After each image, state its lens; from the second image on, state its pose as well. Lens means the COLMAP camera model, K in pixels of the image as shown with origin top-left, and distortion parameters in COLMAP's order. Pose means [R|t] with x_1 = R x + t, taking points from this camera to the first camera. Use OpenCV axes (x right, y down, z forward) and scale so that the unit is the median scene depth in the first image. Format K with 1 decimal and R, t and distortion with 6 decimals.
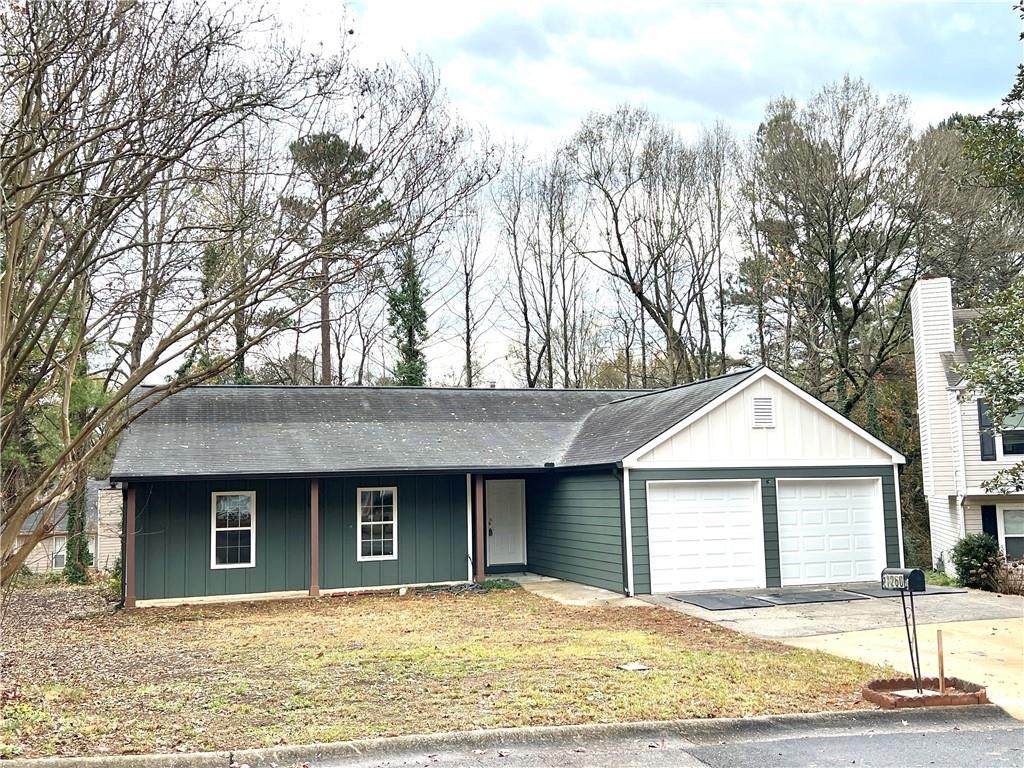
lens RADIAL K [[938.5, 0, 515.9], [0, 938.5, 381.8], [0, 0, 1]] dist [0.053957, -0.004269]
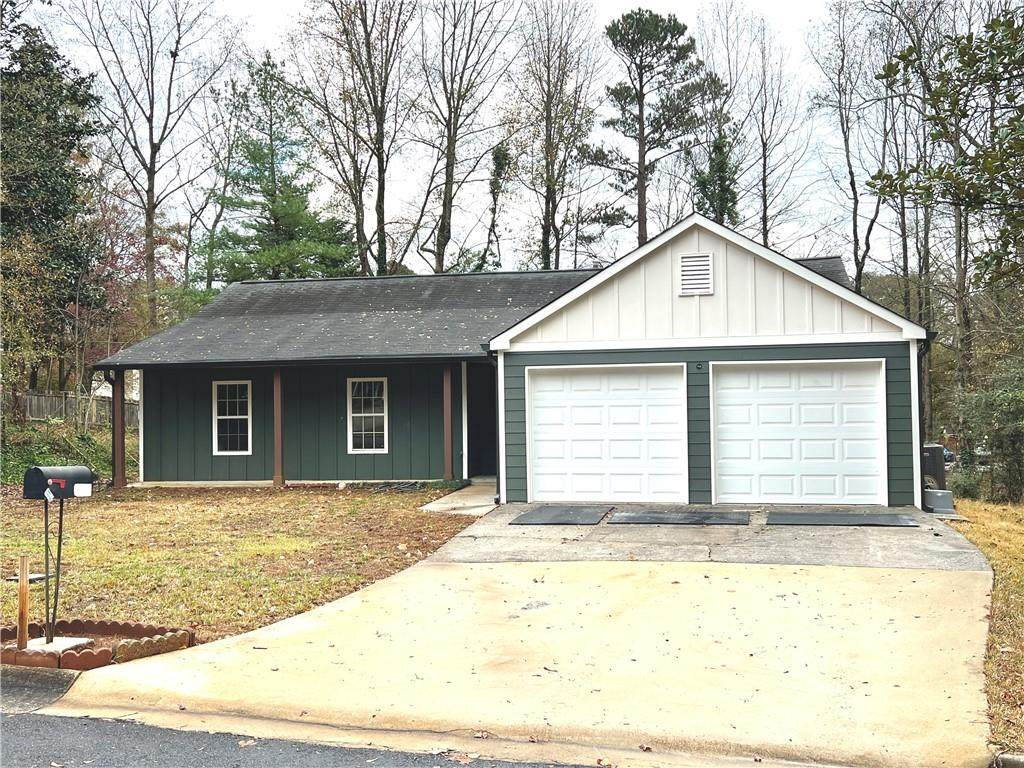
lens RADIAL K [[938.5, 0, 515.9], [0, 938.5, 381.8], [0, 0, 1]] dist [0.053957, -0.004269]
pose [[0.896413, 0.000292, -0.443220, 0.442649], [0.047970, 0.994062, 0.097676, 0.034789], [0.440616, -0.108819, 0.891075, 0.245712]]
